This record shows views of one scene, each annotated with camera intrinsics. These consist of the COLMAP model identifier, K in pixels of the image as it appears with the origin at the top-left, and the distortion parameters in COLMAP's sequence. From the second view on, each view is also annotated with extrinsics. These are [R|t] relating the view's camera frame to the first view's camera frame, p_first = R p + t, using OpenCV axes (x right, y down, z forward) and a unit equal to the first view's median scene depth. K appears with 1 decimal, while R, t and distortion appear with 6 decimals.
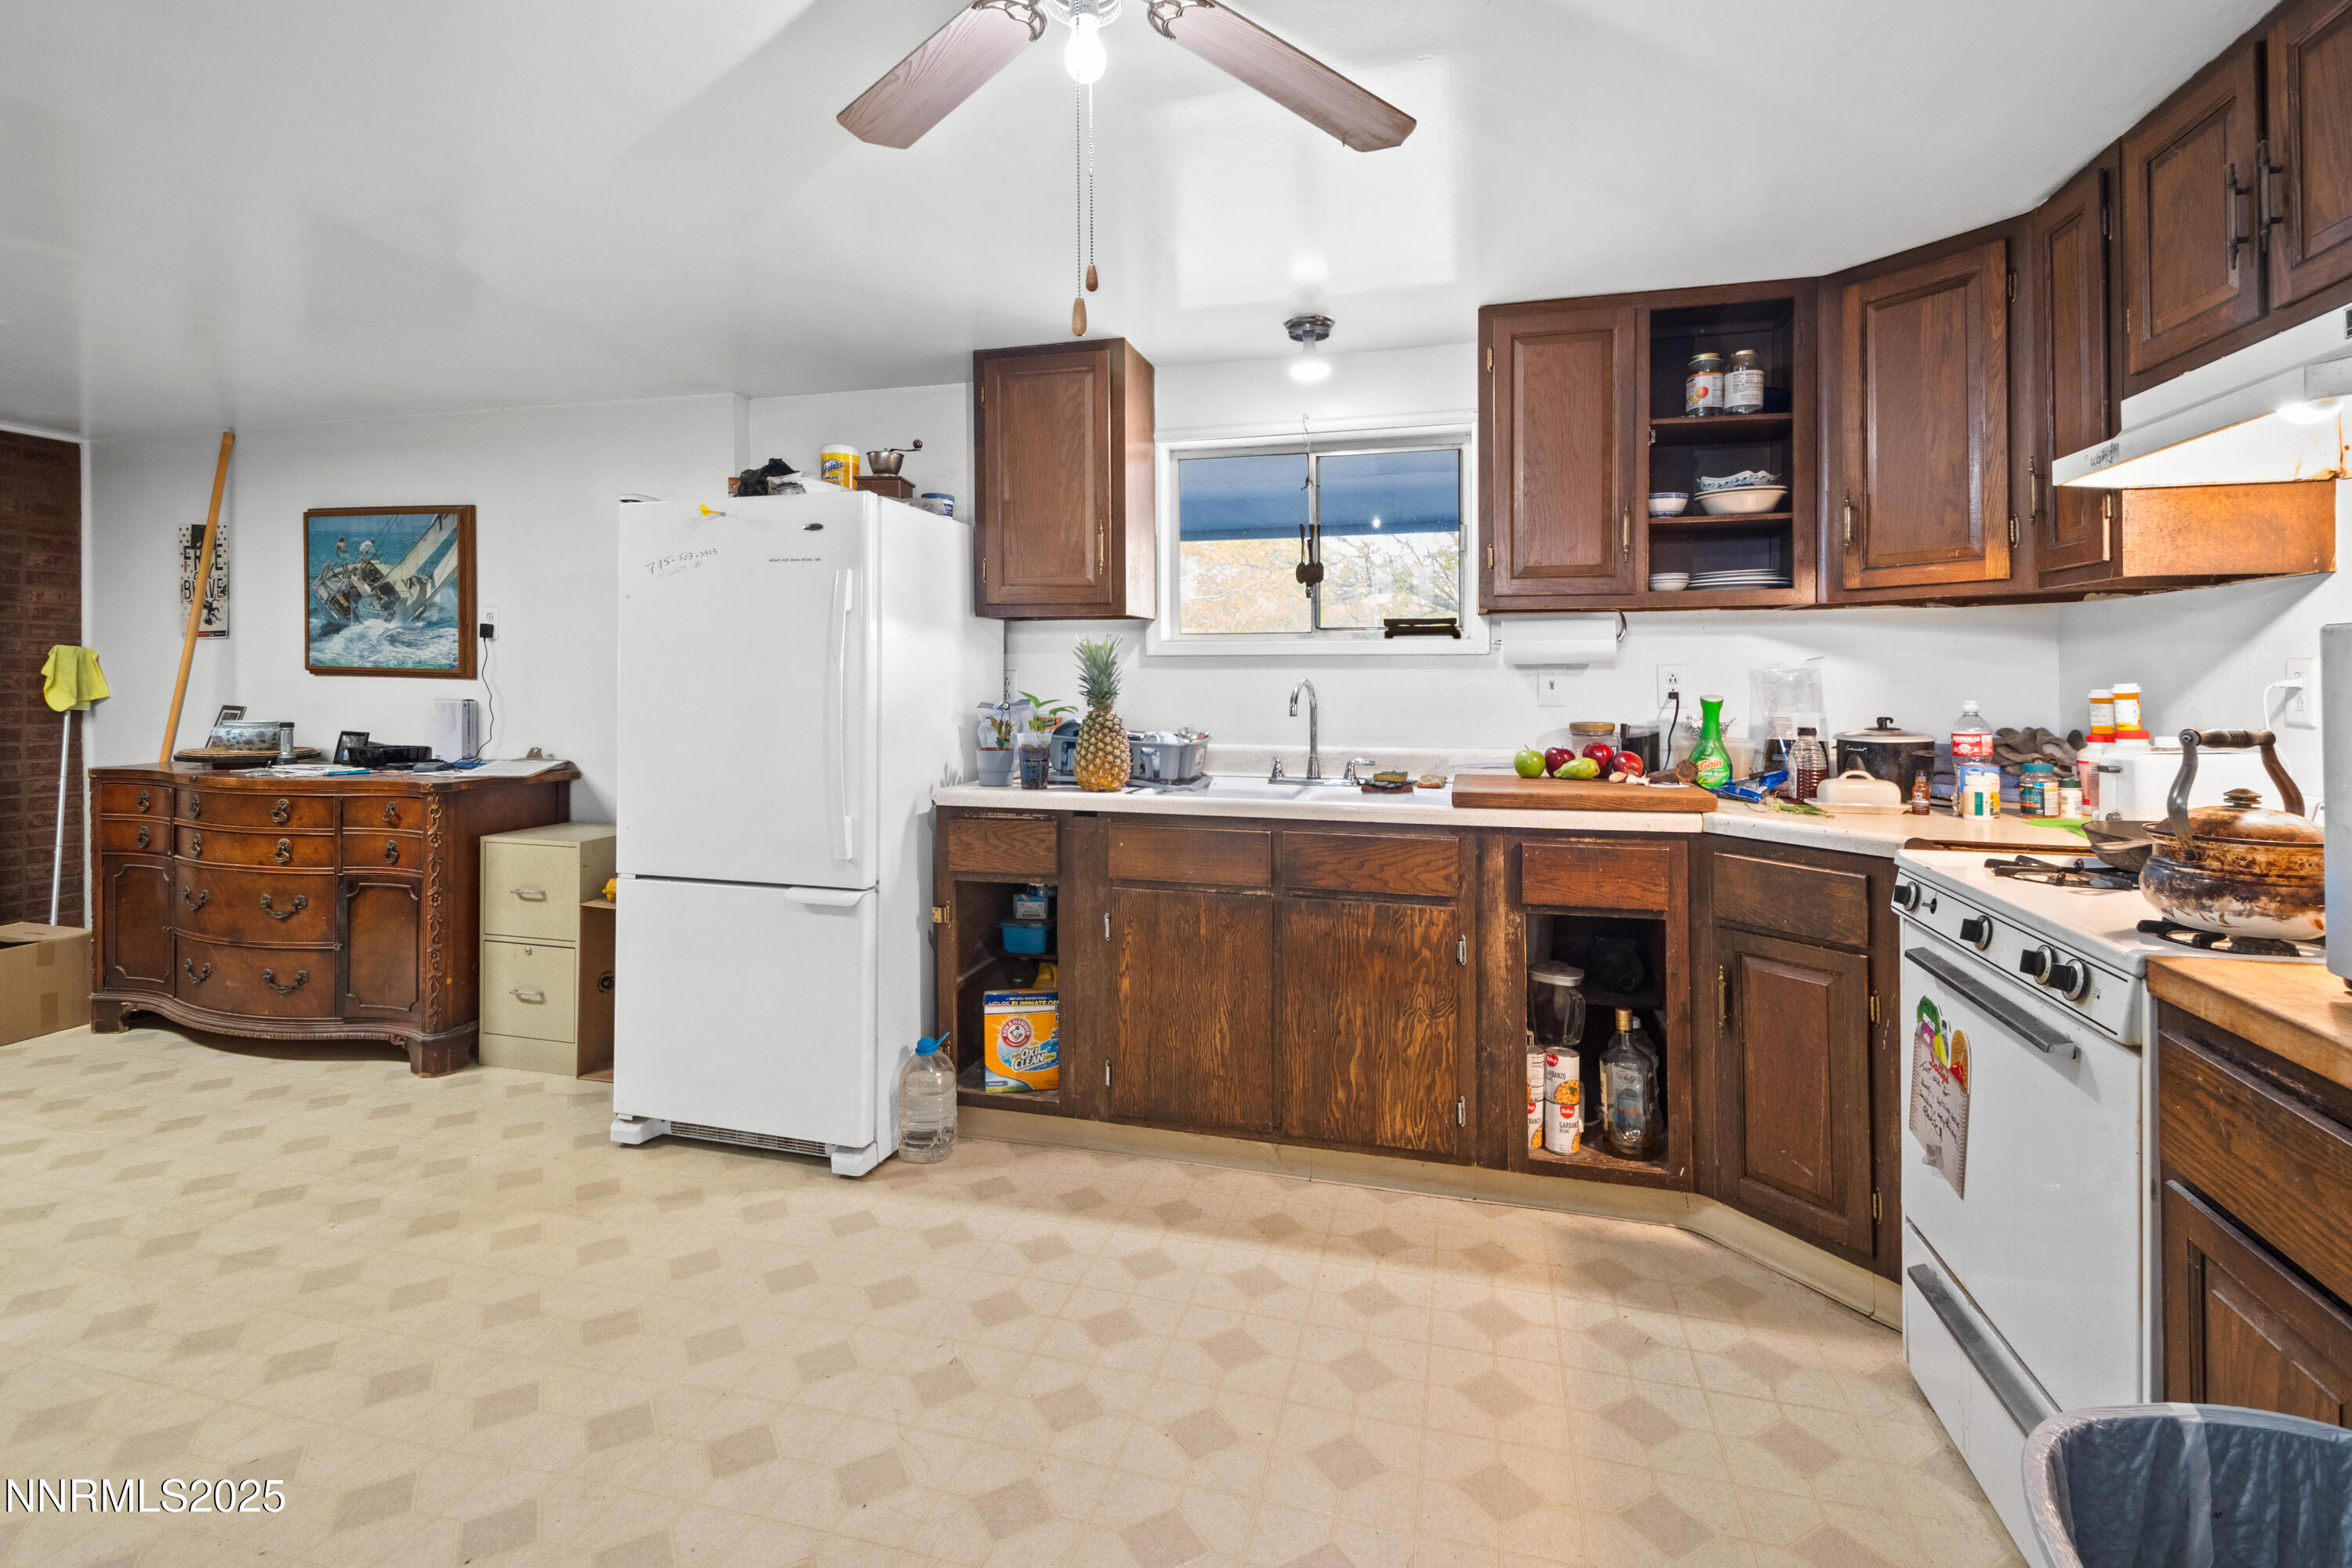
lens RADIAL K [[1067.1, 0, 1098.9], [0, 1067.1, 683.7], [0, 0, 1]] dist [0.010505, -0.009641]
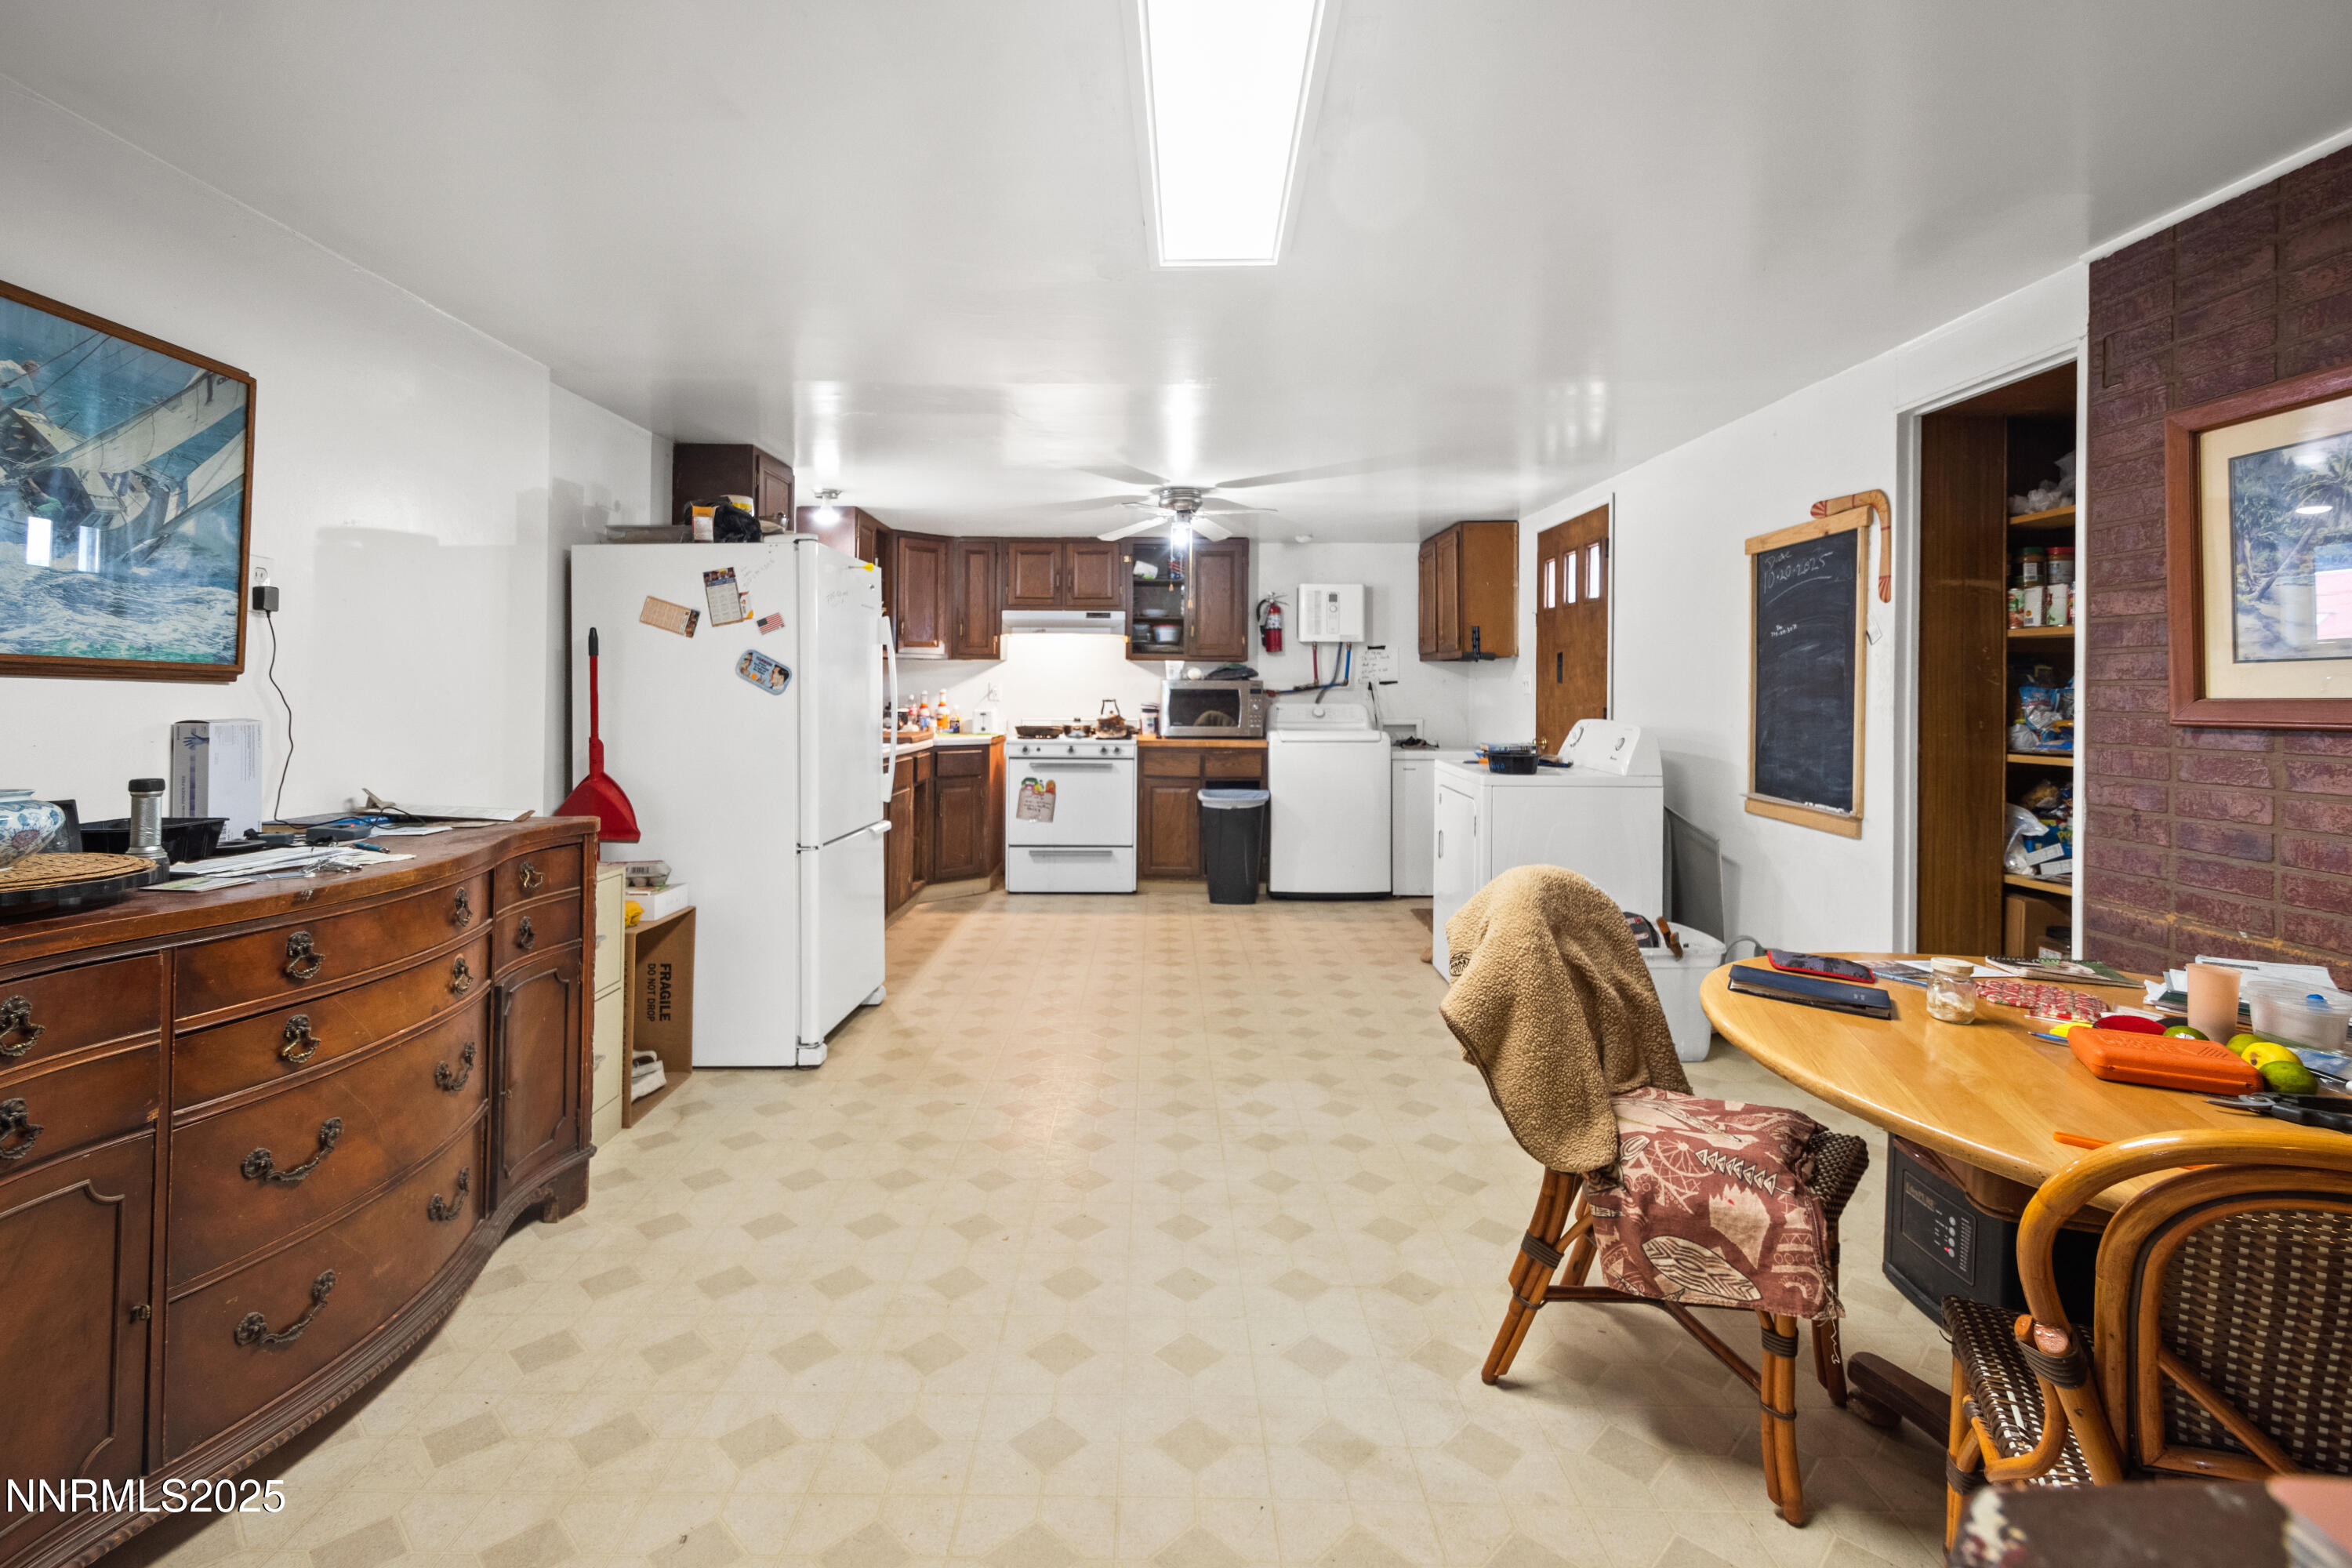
lens RADIAL K [[1067.1, 0, 1164.0], [0, 1067.1, 676.3], [0, 0, 1]] dist [0.010505, -0.009641]
pose [[-0.265408, 0.009592, 0.964088, -1.889874], [-0.004014, 0.999931, -0.011054, -0.004409], [-0.964128, -0.006803, -0.265351, 1.026459]]
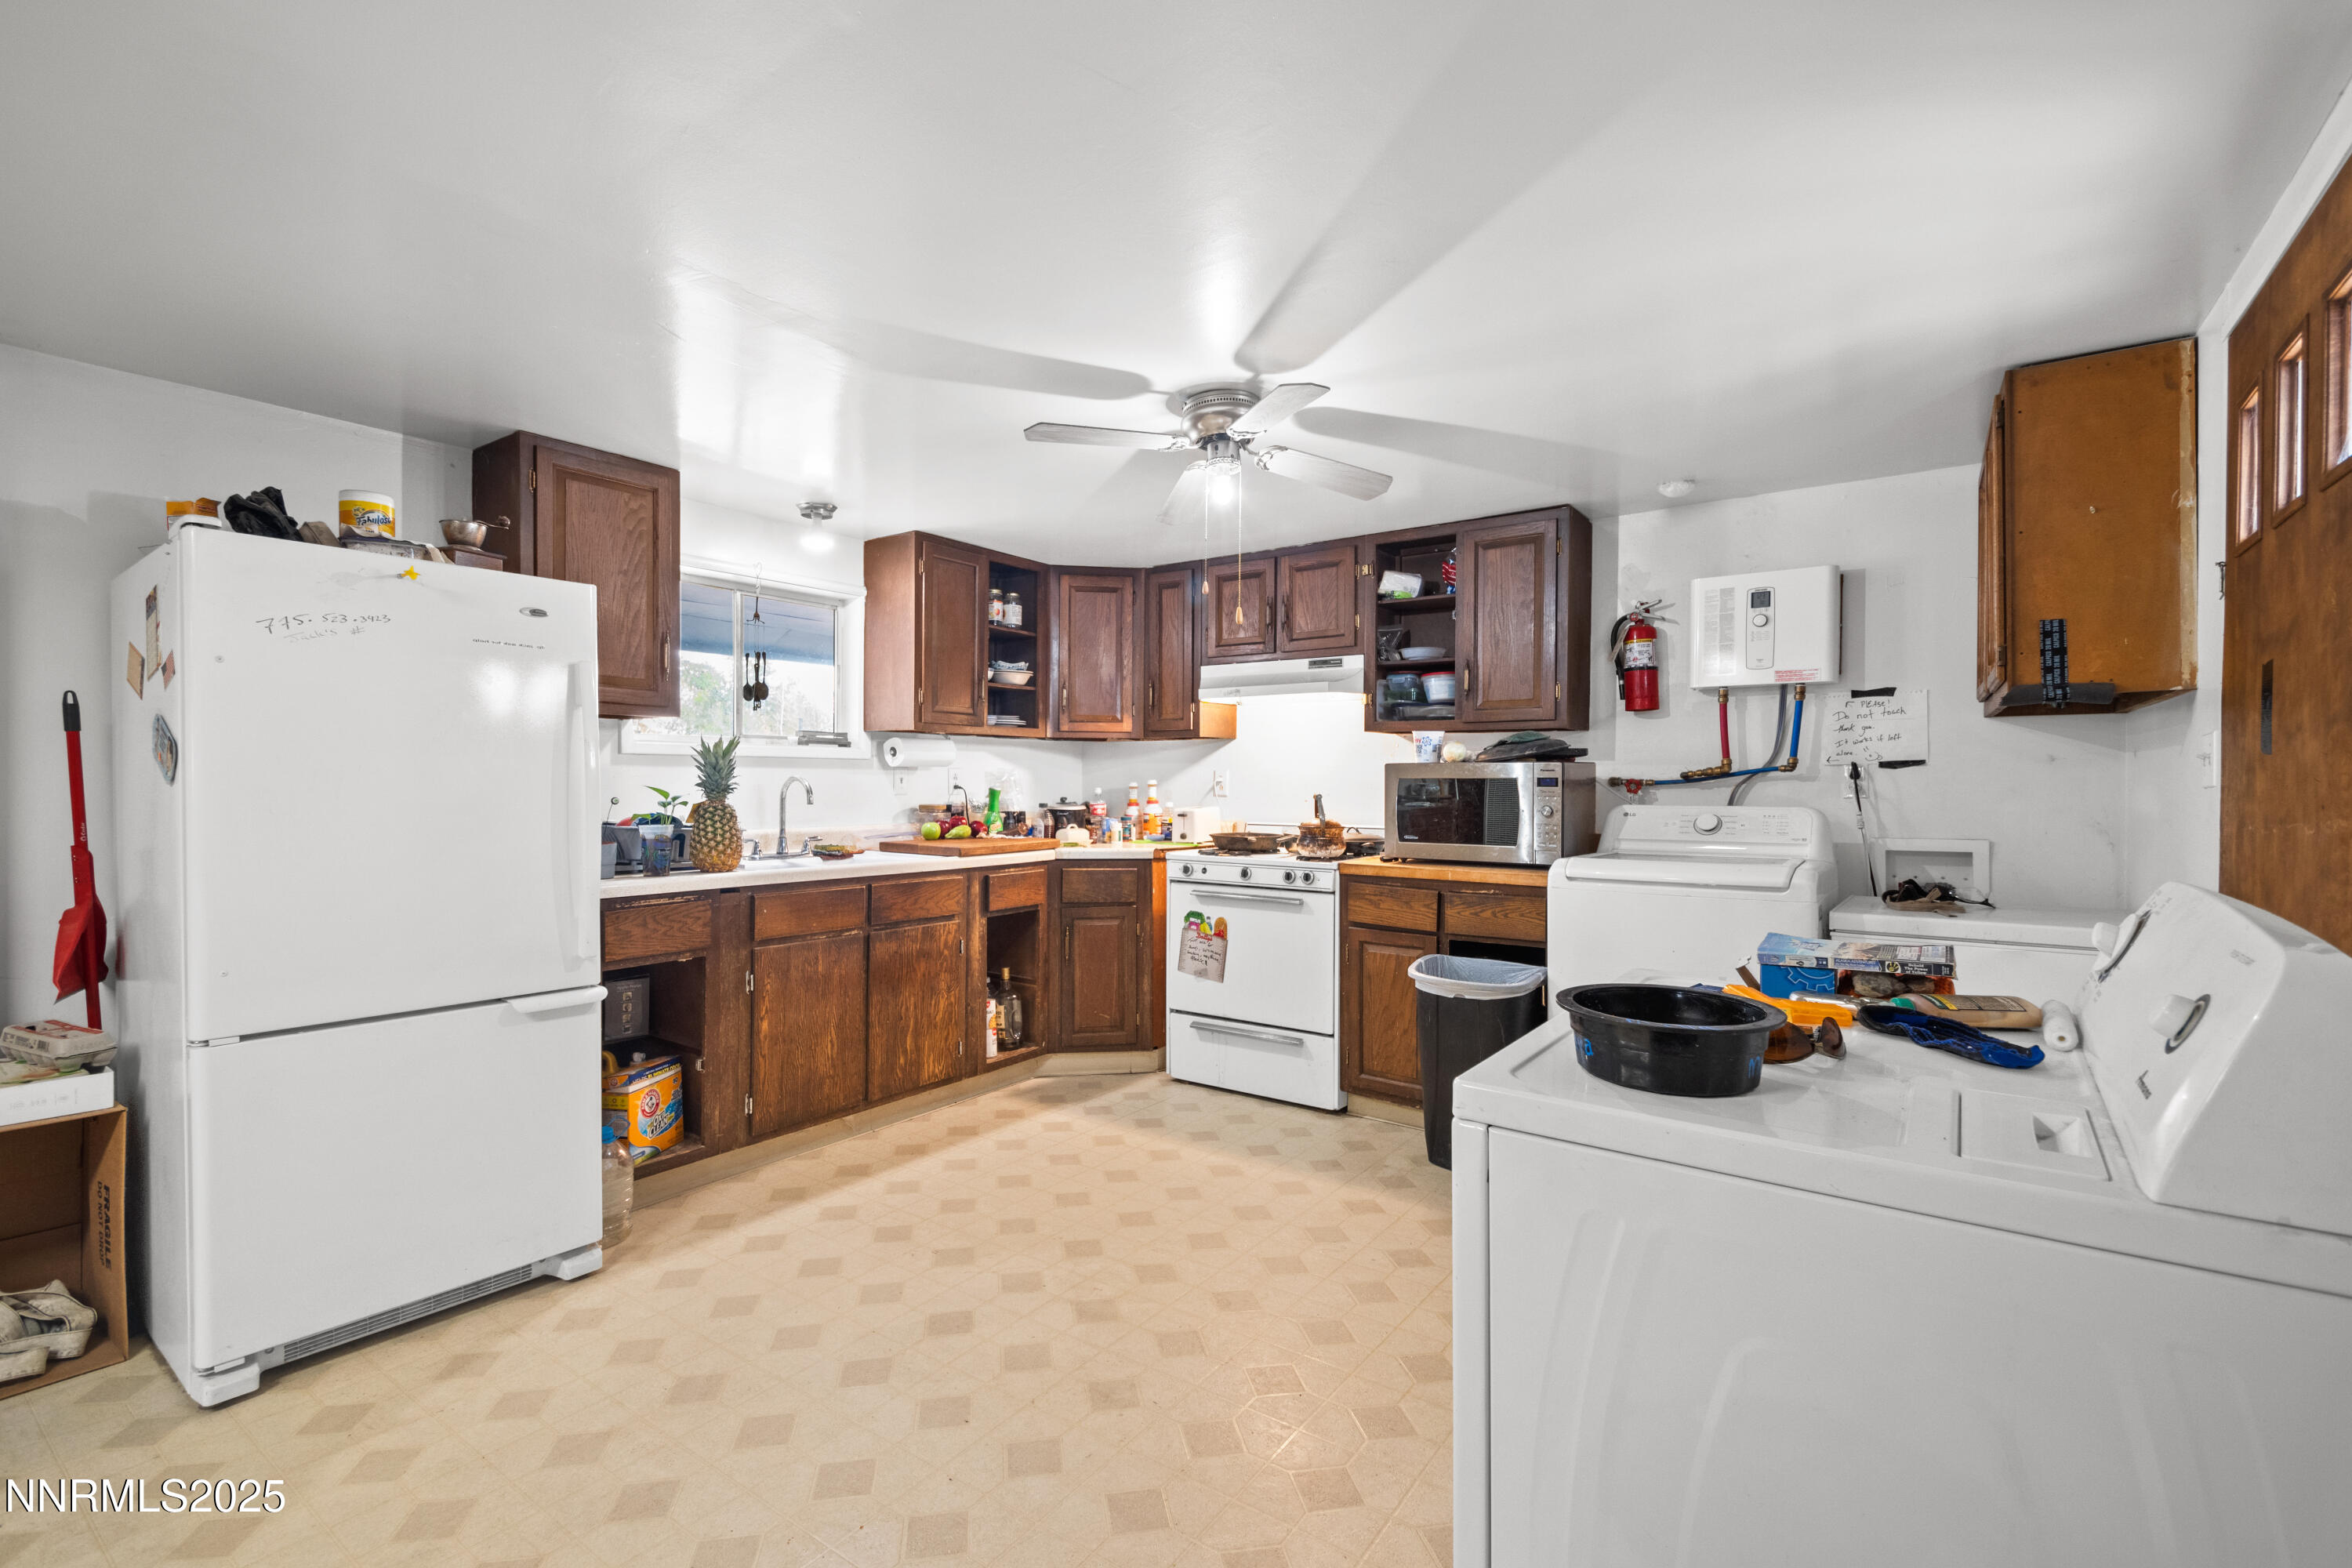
lens RADIAL K [[1067.1, 0, 1137.5], [0, 1067.1, 793.6], [0, 0, 1]] dist [0.010505, -0.009641]
pose [[0.360163, -0.011082, 0.932824, -1.007326], [-0.001001, 0.999924, 0.012266, 0.000786], [-0.932889, -0.005352, 0.360124, 0.172012]]
